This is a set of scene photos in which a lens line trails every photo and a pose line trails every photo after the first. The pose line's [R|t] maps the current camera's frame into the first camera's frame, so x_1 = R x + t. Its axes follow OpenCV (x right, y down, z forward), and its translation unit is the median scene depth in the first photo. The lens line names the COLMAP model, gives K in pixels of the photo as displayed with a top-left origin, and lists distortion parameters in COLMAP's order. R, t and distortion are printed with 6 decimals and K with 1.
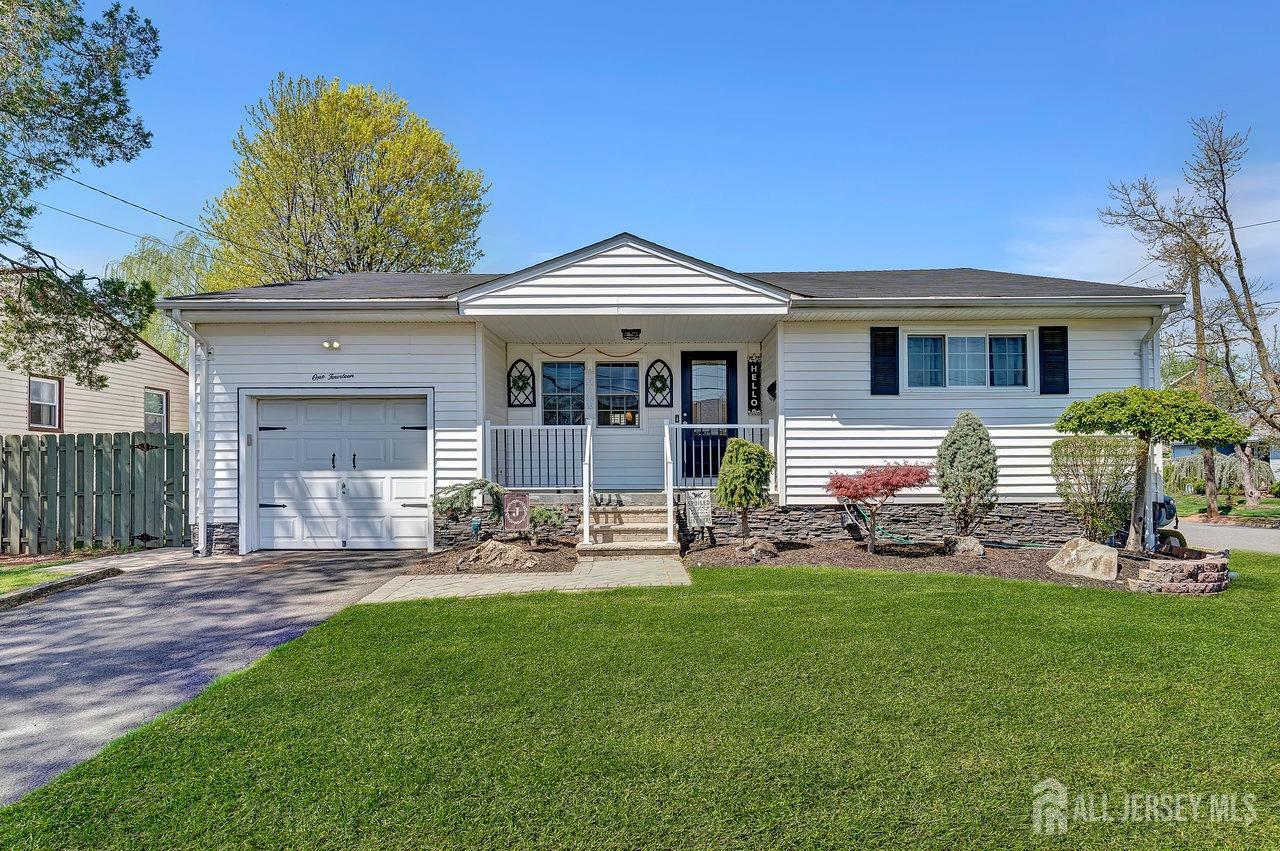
lens RADIAL K [[711.0, 0, 640.0], [0, 711.0, 417.1], [0, 0, 1]] dist [-0.004256, -0.000988]
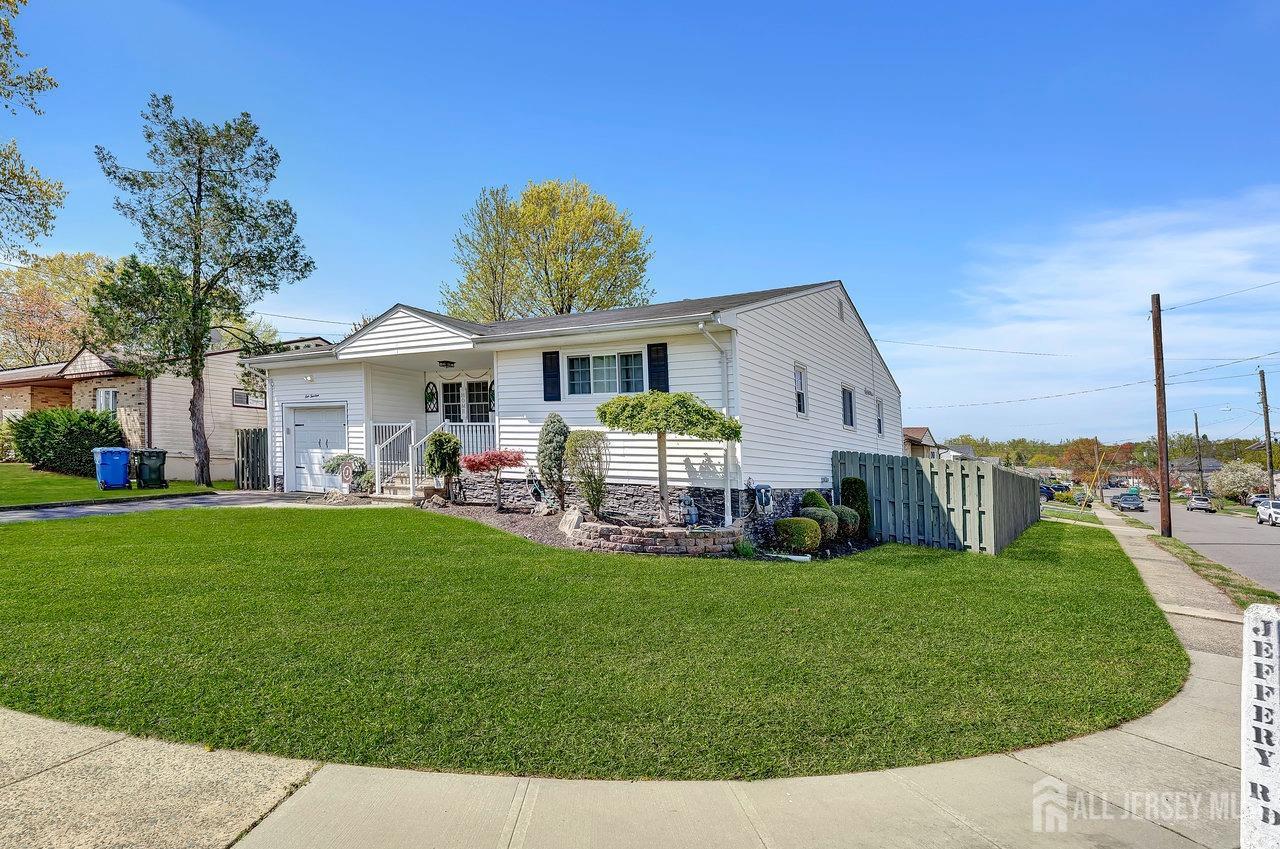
lens RADIAL K [[657.3, 0, 640.4], [0, 657.3, 431.2], [0, 0, 1]] dist [-0.001275, -0.000219]
pose [[0.860568, 0.006353, -0.509297, 1.133072], [-0.002715, 0.999965, 0.007888, 0.016619], [0.509329, -0.005405, 0.860555, -0.006956]]
